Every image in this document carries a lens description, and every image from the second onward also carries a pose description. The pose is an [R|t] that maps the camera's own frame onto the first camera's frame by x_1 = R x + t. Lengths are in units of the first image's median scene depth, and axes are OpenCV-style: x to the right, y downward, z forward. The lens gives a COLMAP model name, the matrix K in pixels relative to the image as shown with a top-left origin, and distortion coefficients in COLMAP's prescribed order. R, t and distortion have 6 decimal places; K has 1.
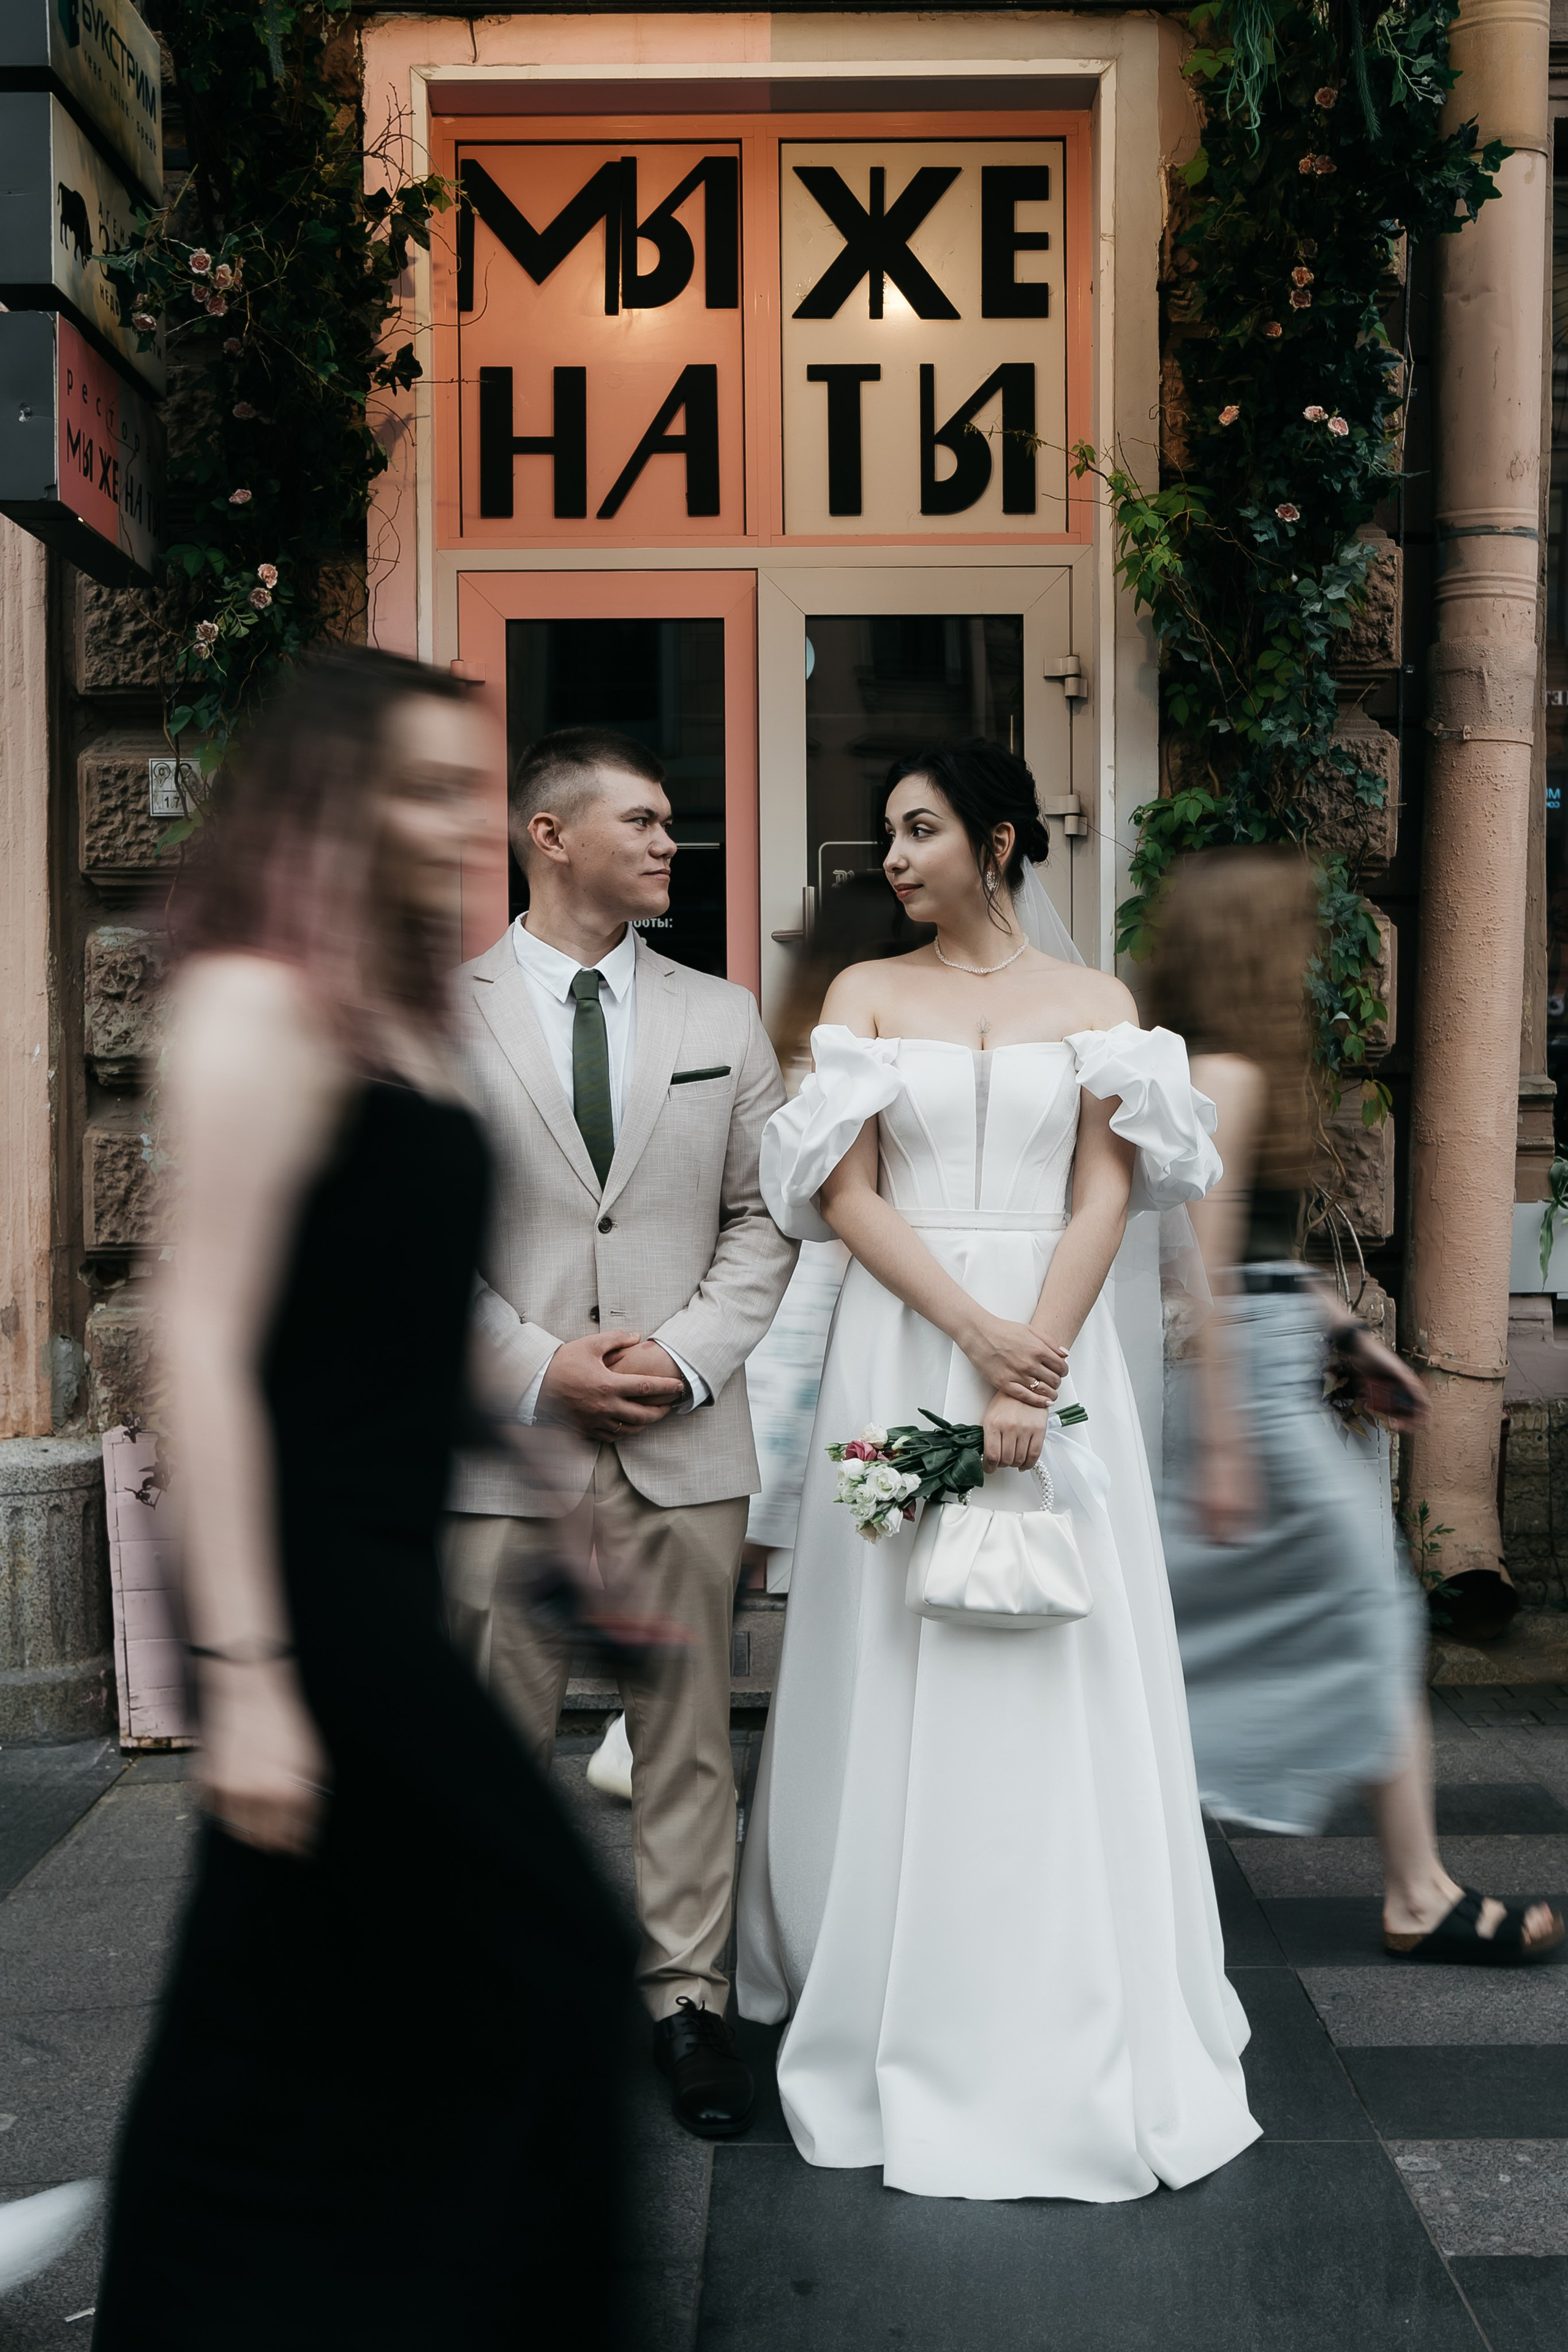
lens RADIAL K [[2556.8, 0, 785.5], [0, 2556.8, 1217.2], [0, 0, 1]] dist [-0.007162, 0.023282]
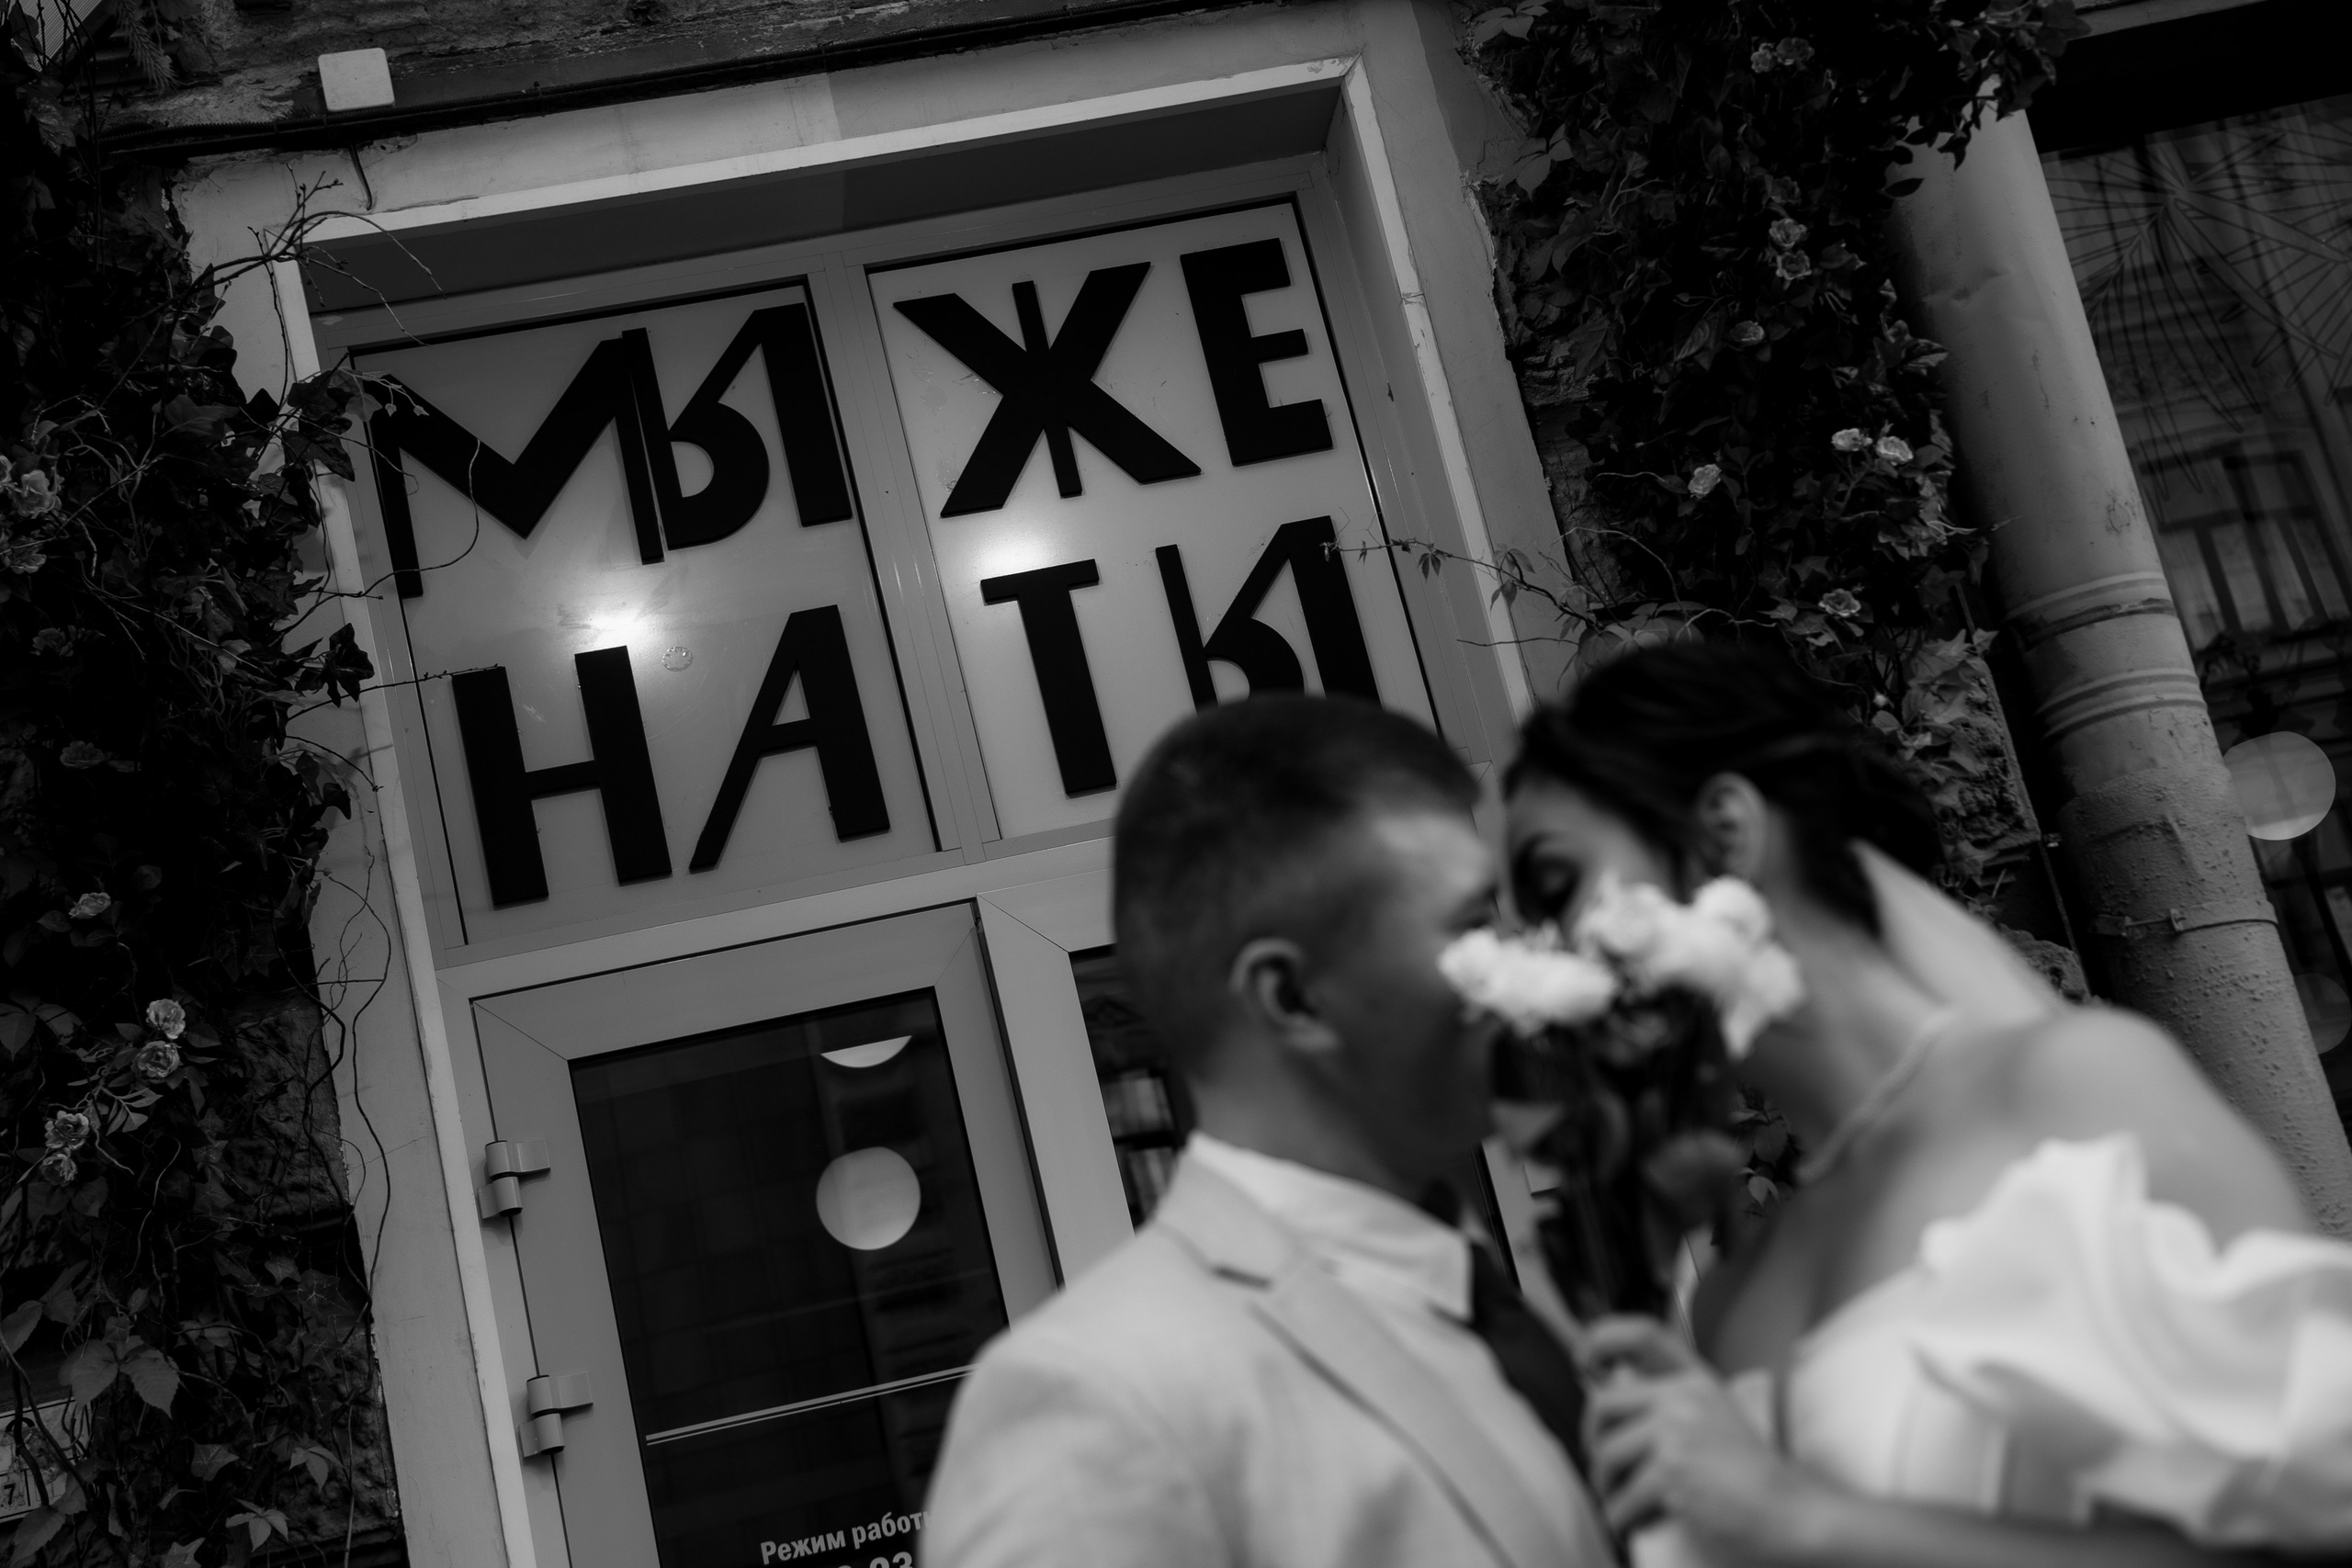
lens RADIAL K [[3606.4, 0, 1175.4], [0, 3606.4, 811.1], [0, 0, 1]] dist [0.230646, 0.173574]
pose [[0.969804, -0.187575, 0.155873, -0.096196], [0.229893, 0.916466, -0.327476, 0.017789], [-0.081426, 0.353421, 0.931914, 0.201354]]
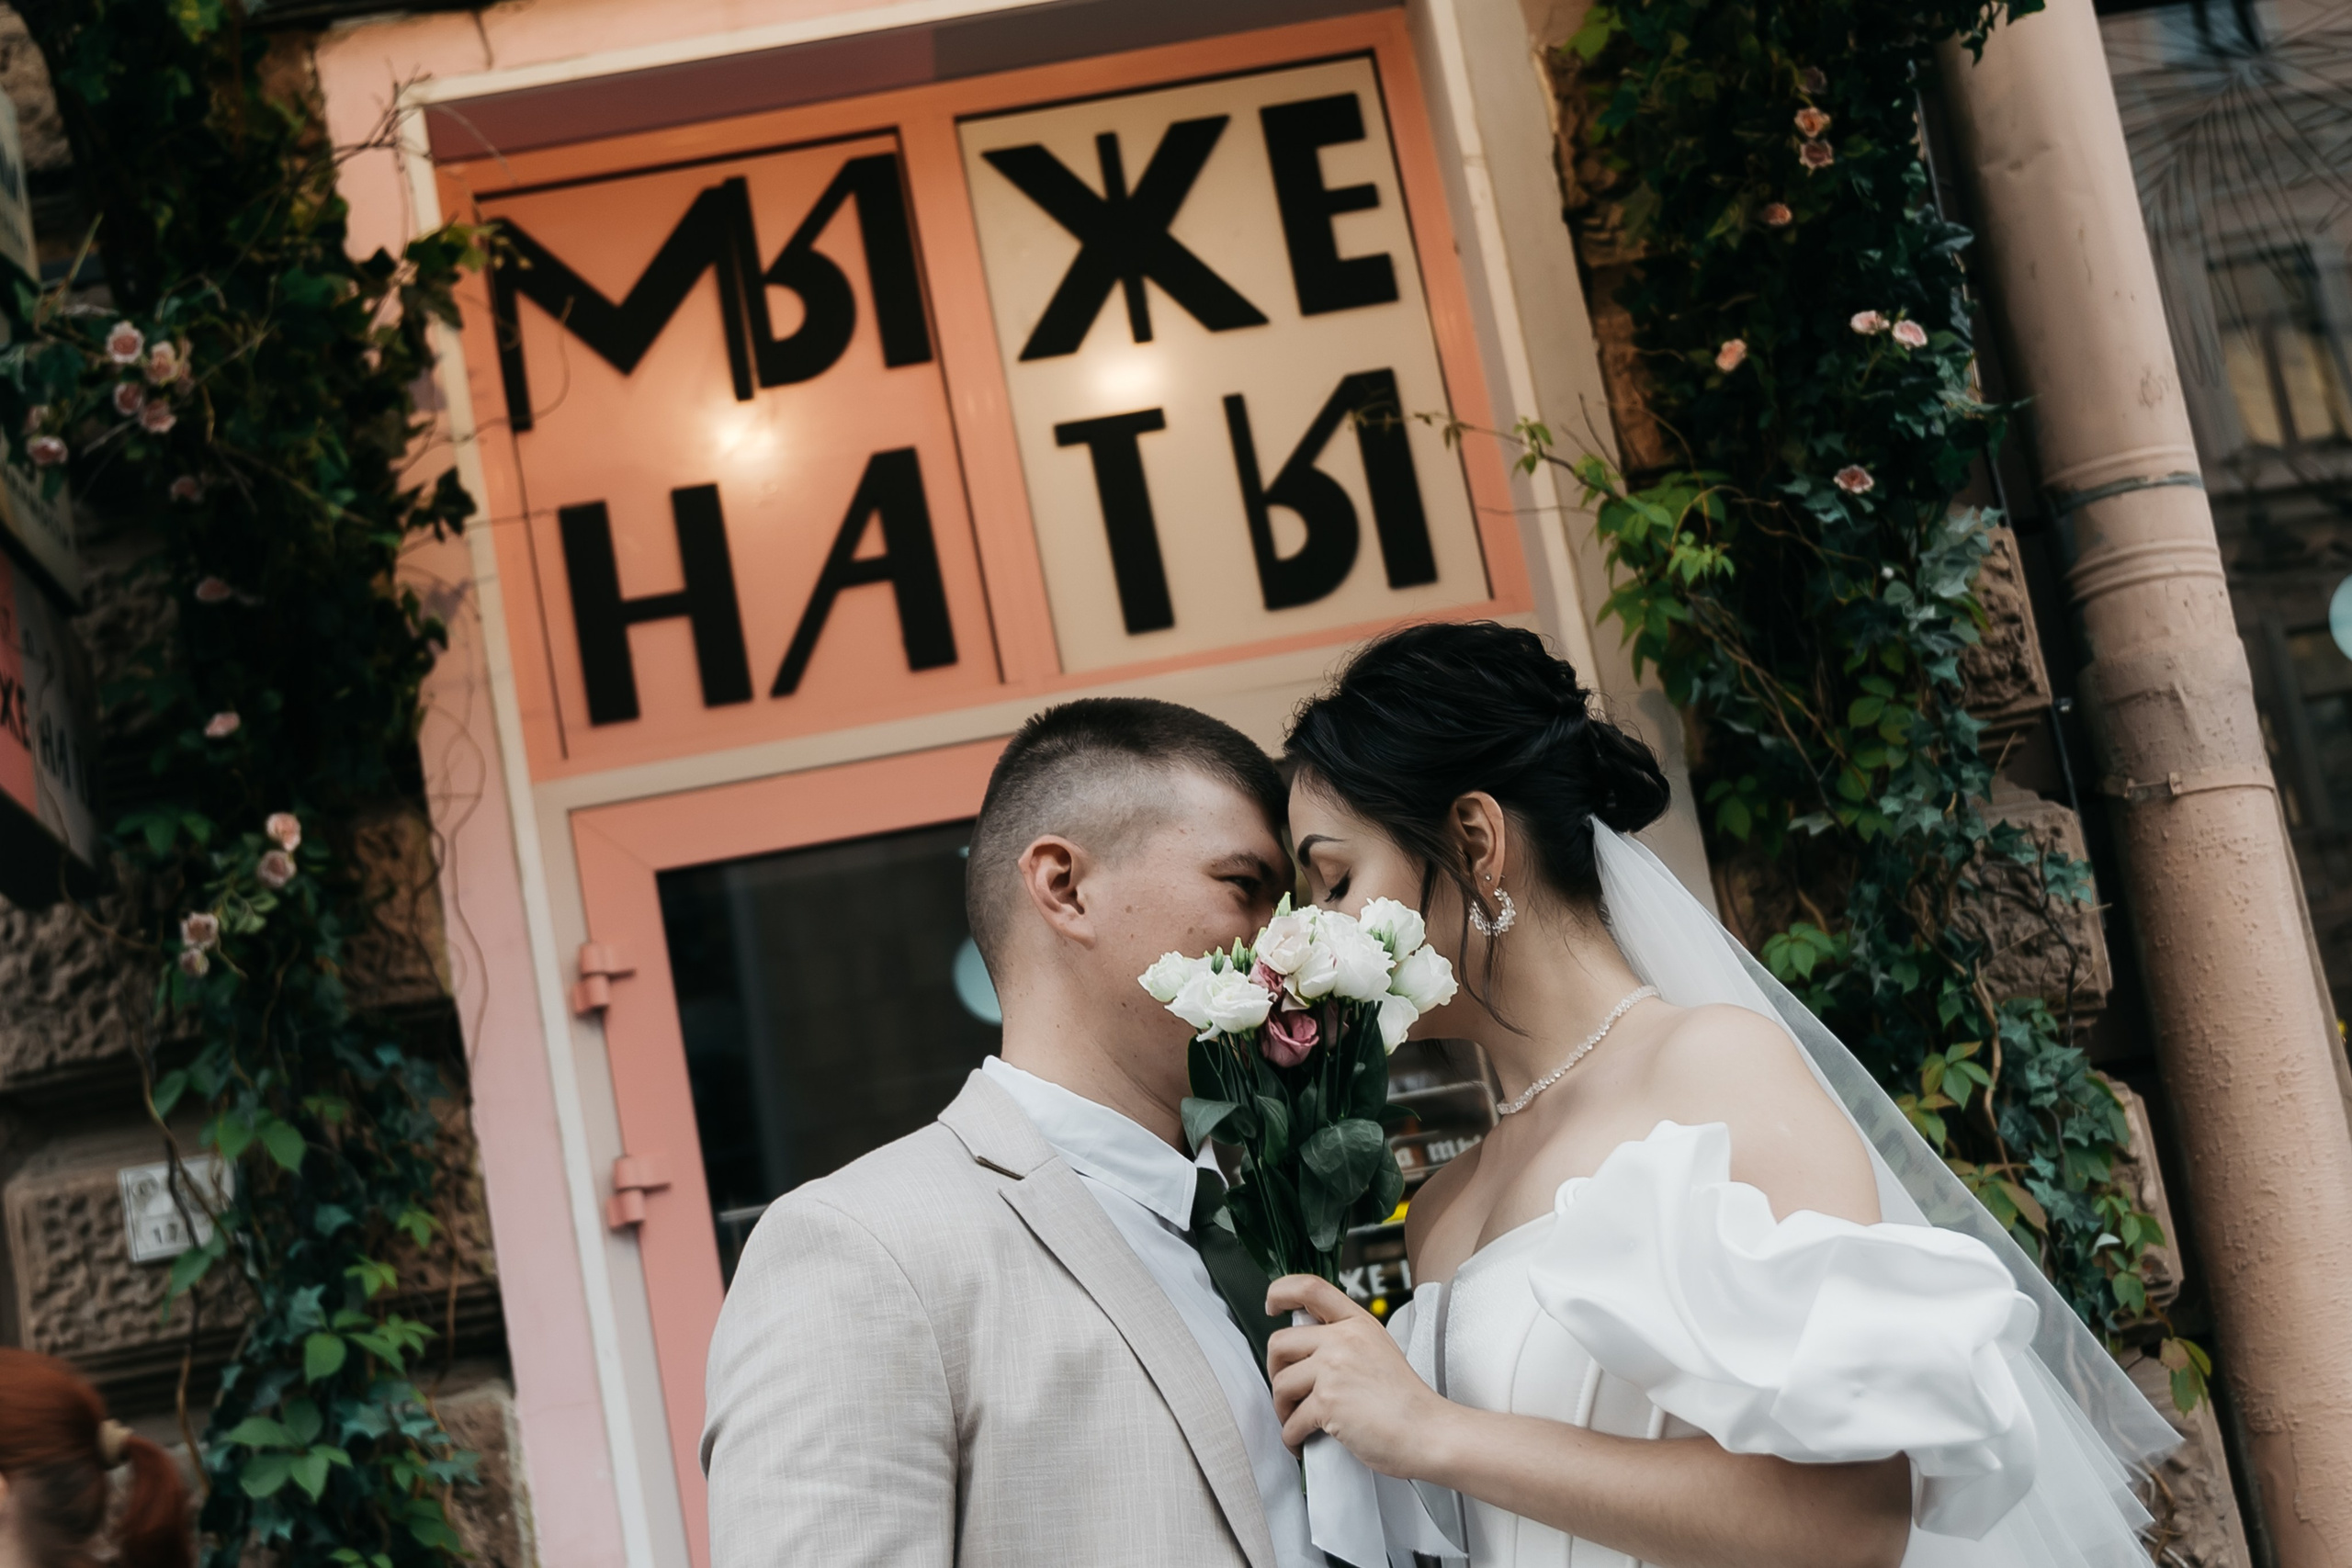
lens RADIAL K [[3620.9, 0, 1091.1], [0, 3620.9, 1003.7], [0, 0, 1]] dist [-0.014473, 0.048608]
pose [[0.984156, -0.169594, 0.051714, -0.056478], [0.176985, 0.957123, -0.229329, 0.022415], [-0.010603, 0.234848, 0.971974, 0.140551]]
